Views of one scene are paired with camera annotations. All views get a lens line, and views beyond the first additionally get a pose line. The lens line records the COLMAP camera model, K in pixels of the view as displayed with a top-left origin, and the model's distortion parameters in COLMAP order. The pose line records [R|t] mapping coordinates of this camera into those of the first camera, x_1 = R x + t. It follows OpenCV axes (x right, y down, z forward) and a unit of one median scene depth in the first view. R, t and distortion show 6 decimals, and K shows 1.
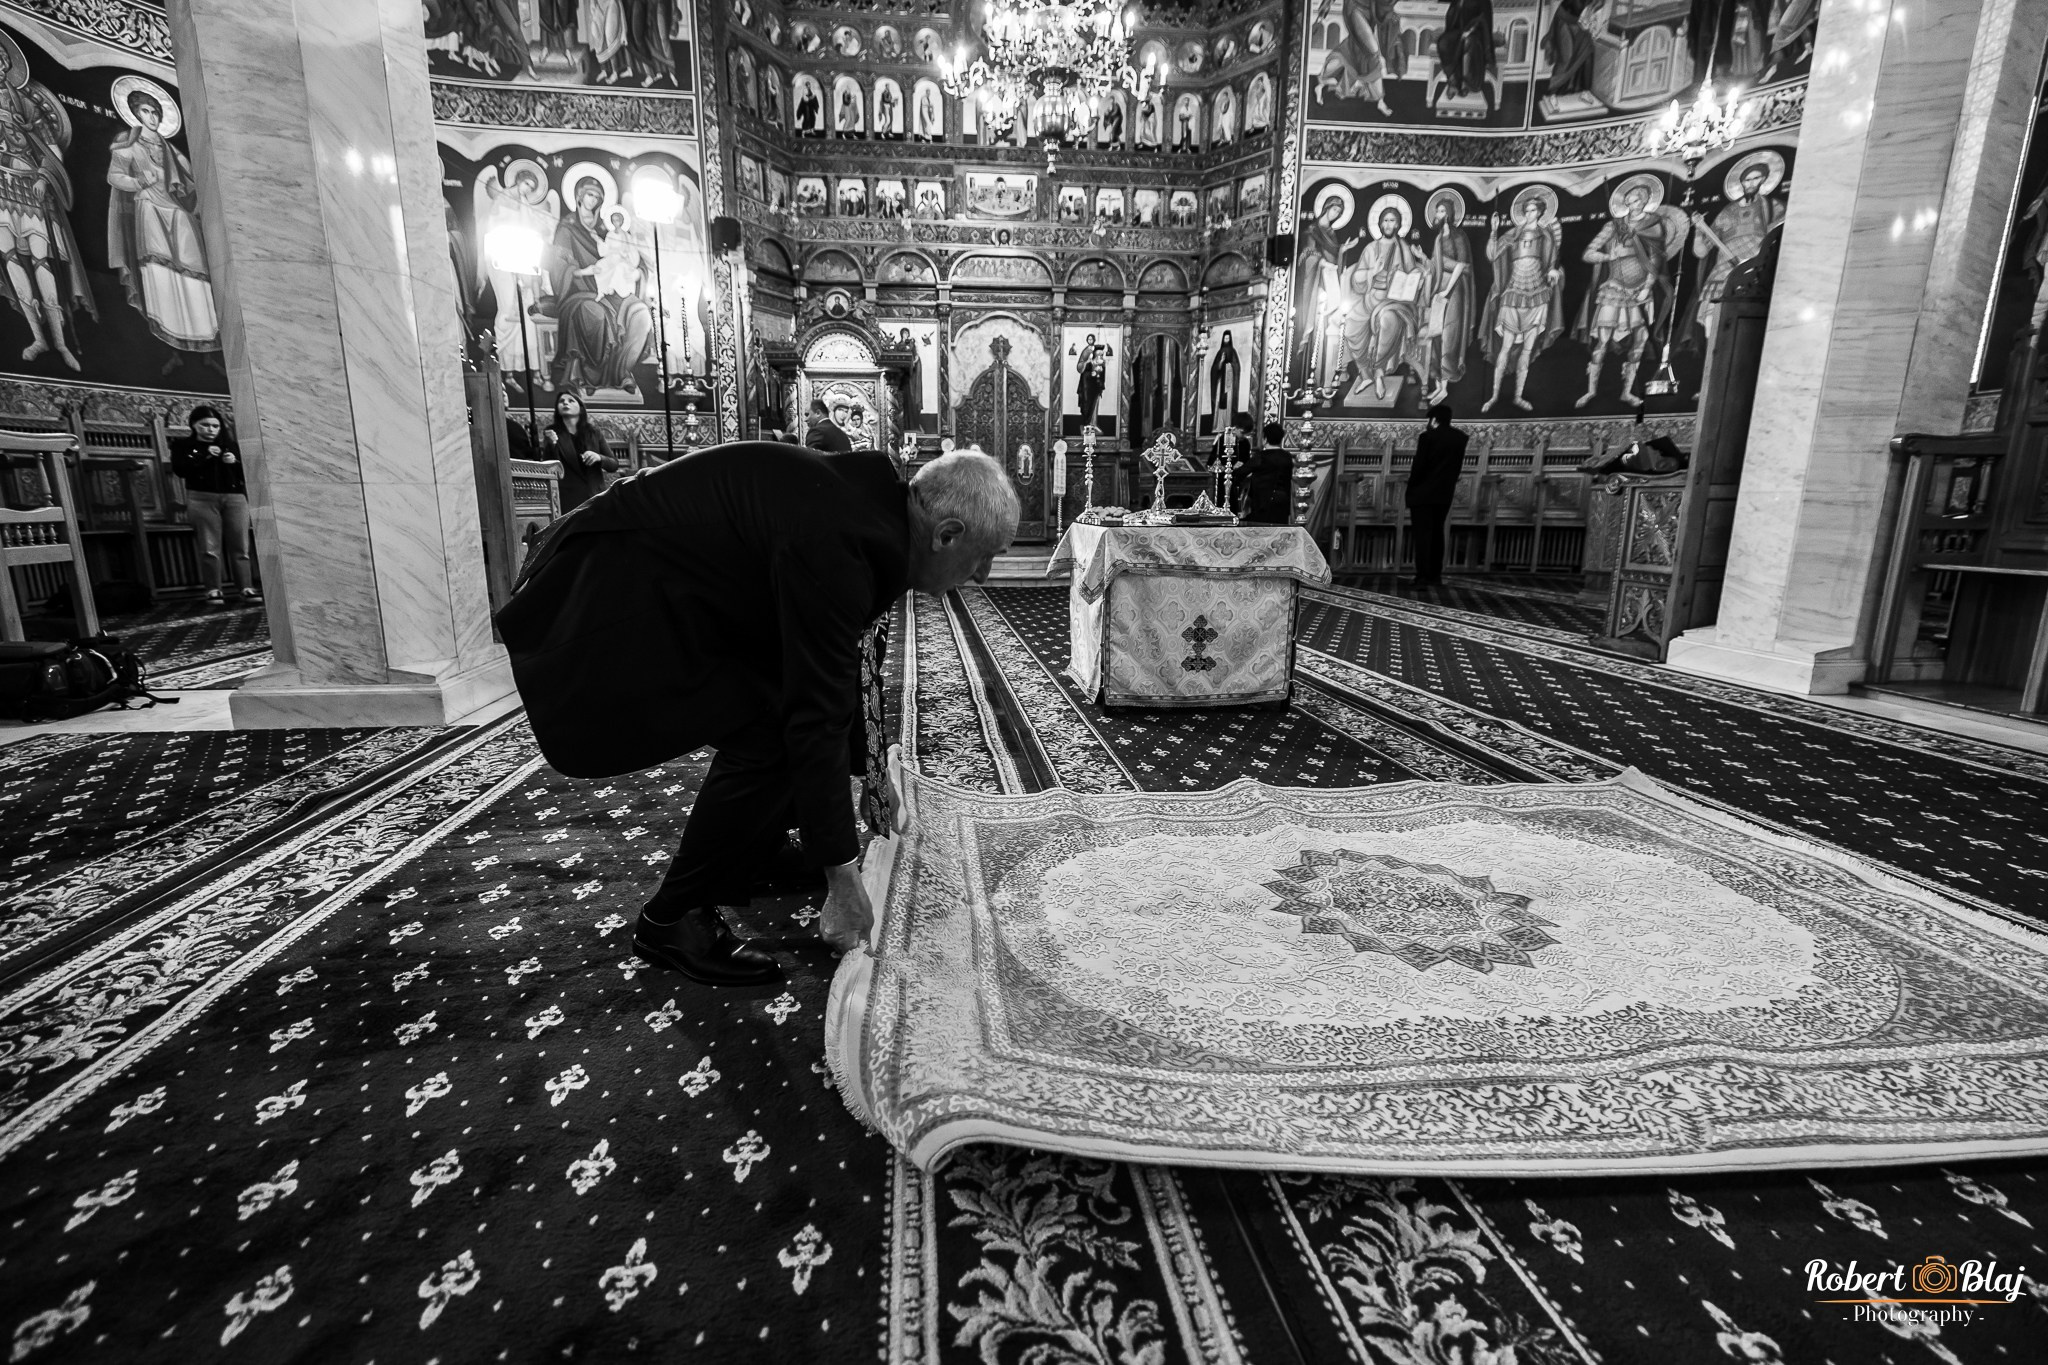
lens RADIAL K [[916.9, 0, 1005.7], [0, 916.9, 704.7], [0, 0, 1]] dist [0.007392, -0.002968]
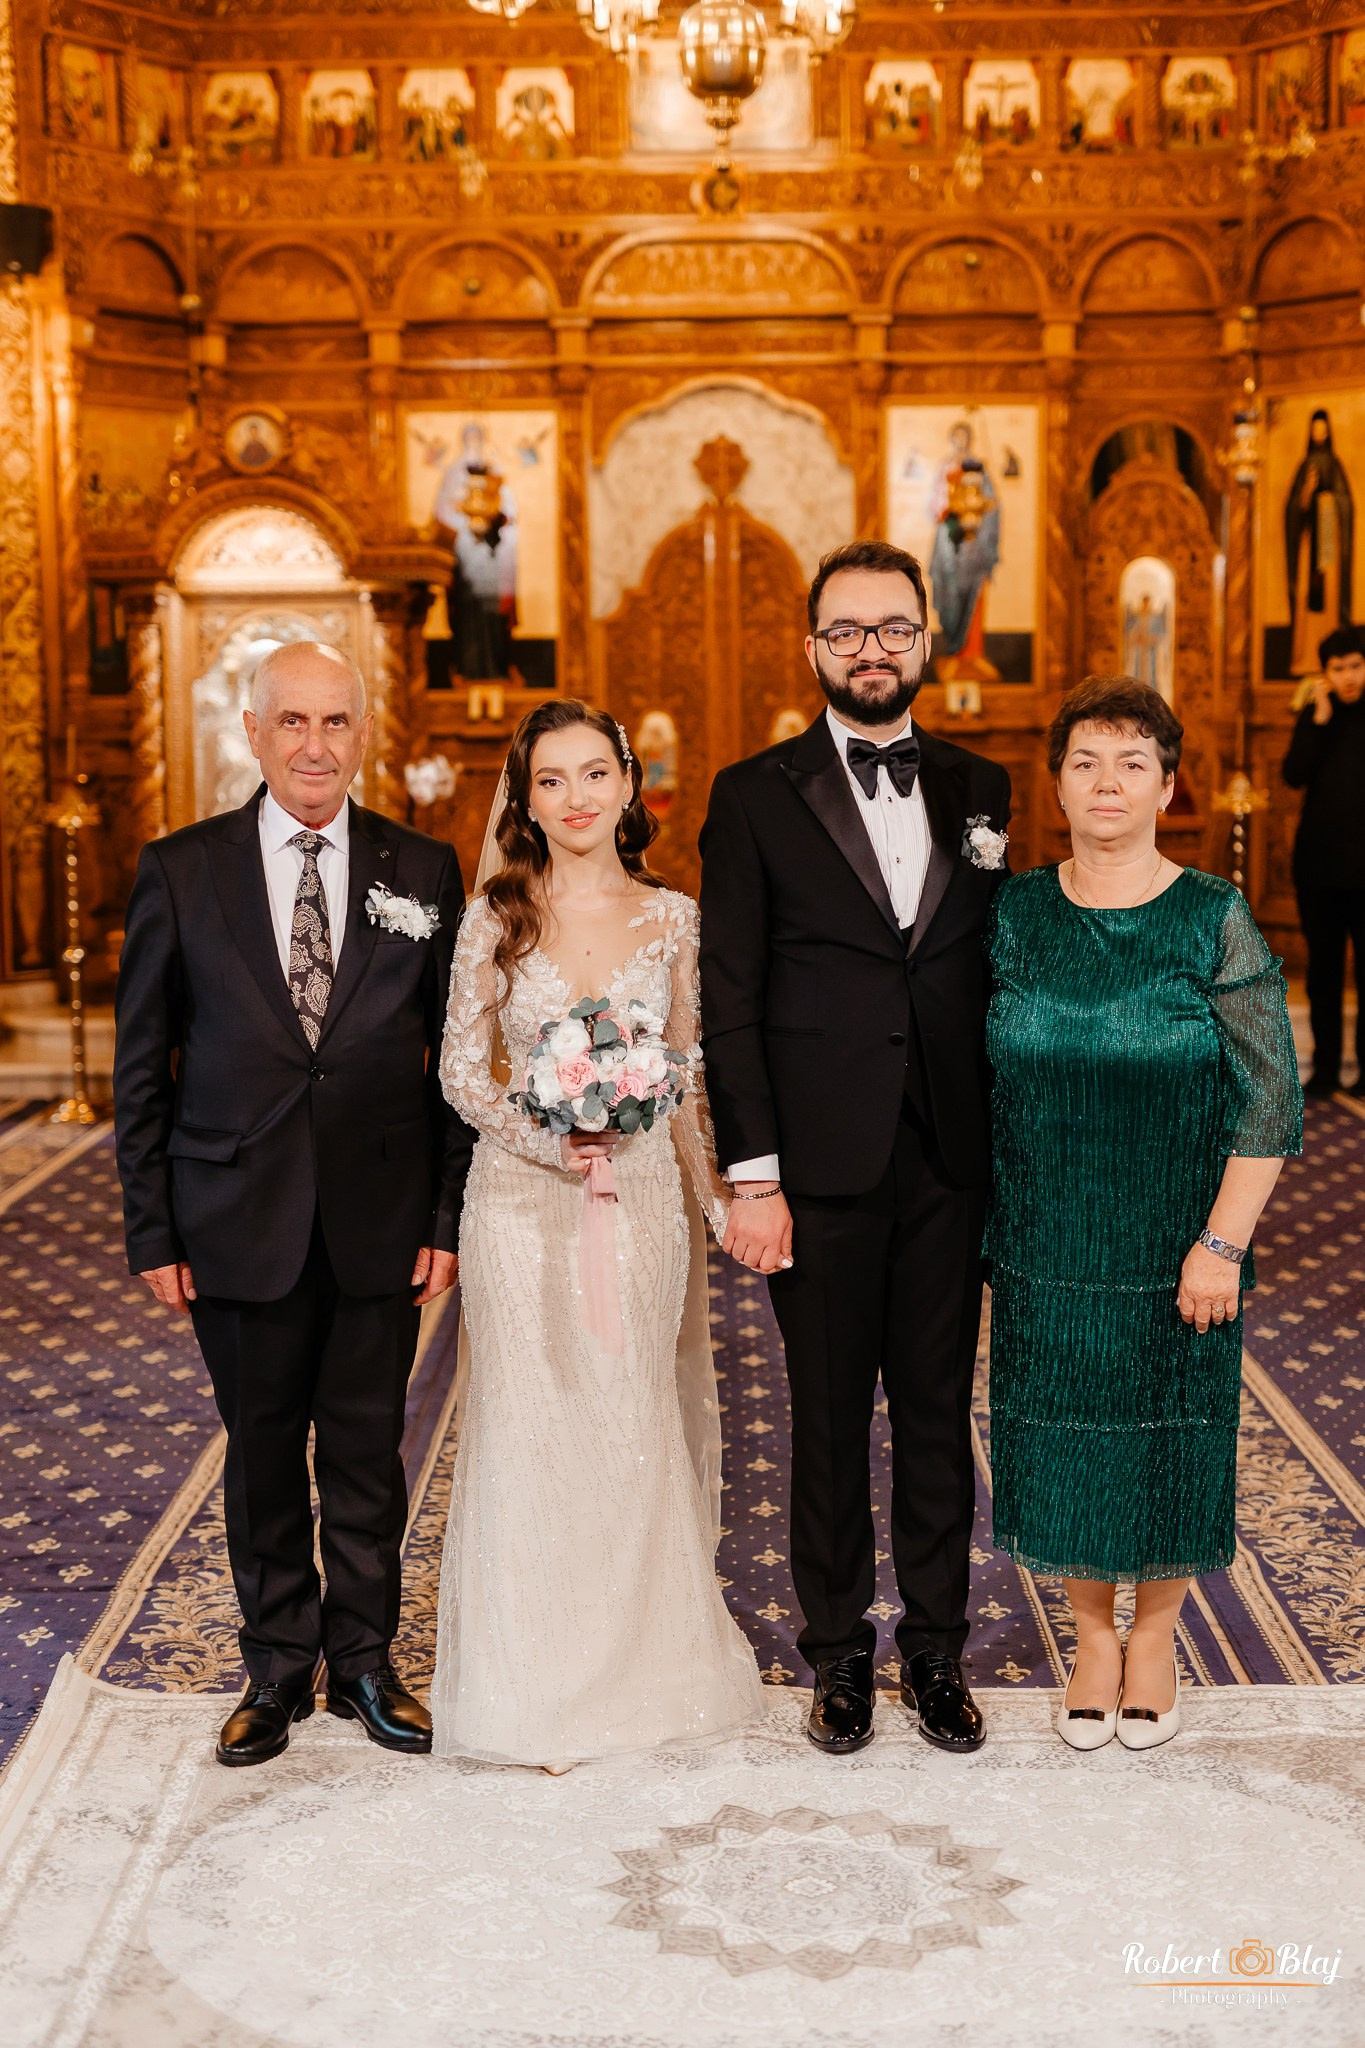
lens RADIAL K [[3096.3, 0, 675.8], [0, 3096.3, 1031.9], [0, 0, 1]] dist [-0.015174, 0.000000]
pose [[0.991936, -0.004831, -0.126648, 0.147594], [-0.008152, 0.994772, -0.101800, -0.027757], [0.126478, 0.102011, 0.986710, -0.260465]]
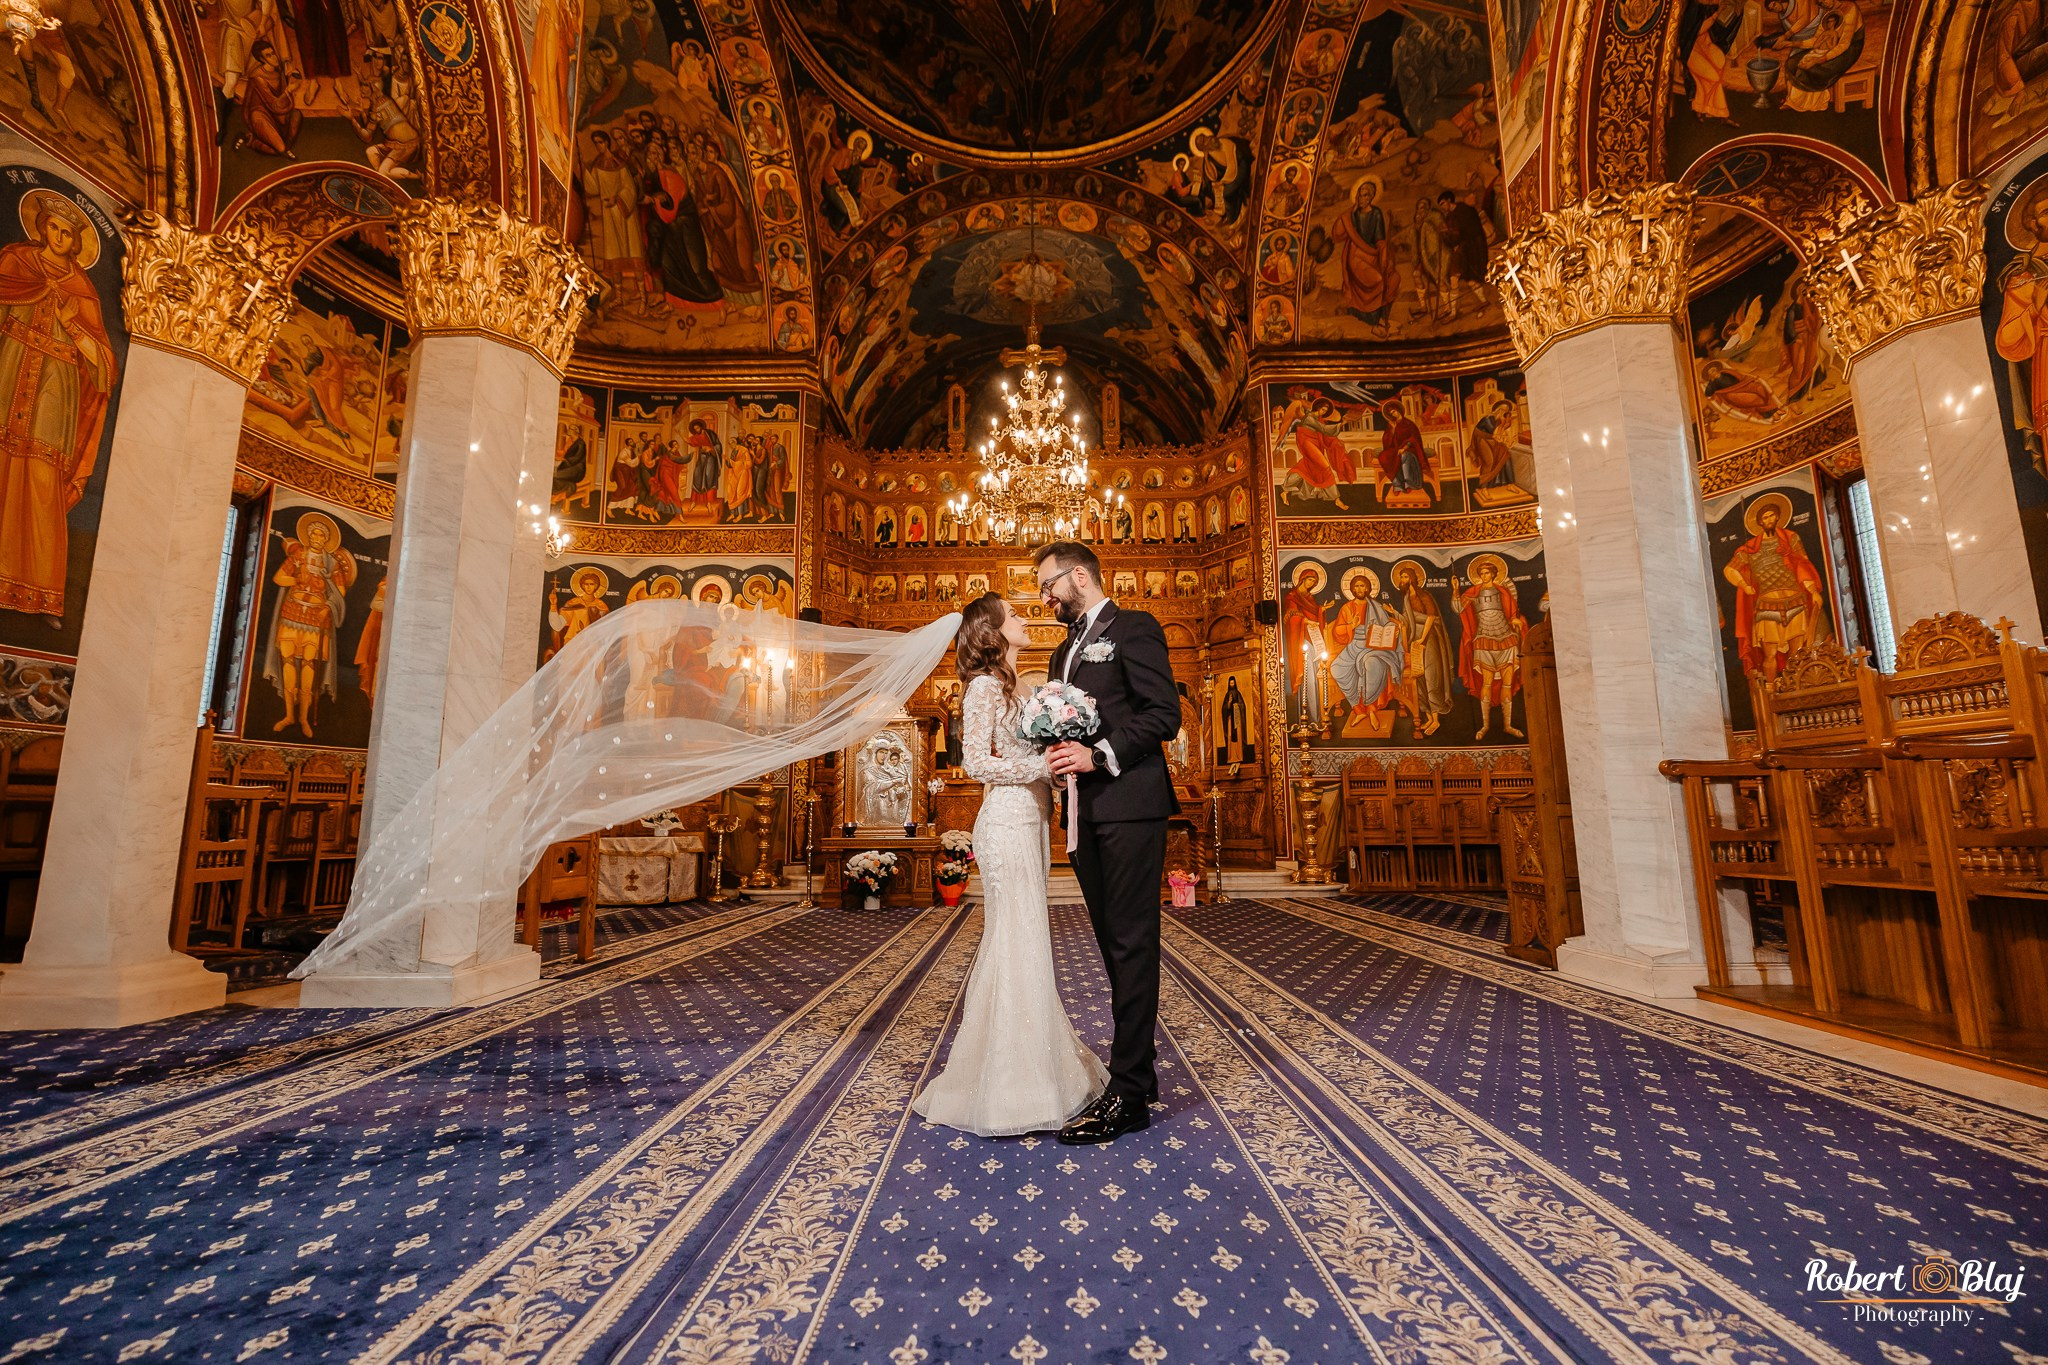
lens RADIAL K [[916.9, 0, 1020.9], [0, 916.9, 678.8], [0, 0, 1]] dist [0.007392, -0.002968]
pose [[0.991819, -0.031853, -0.123614, 0.129662], [-0.016236, 0.929024, -0.369664, 0.022328], [0.126615, 0.368646, 0.920906, -0.087399]]
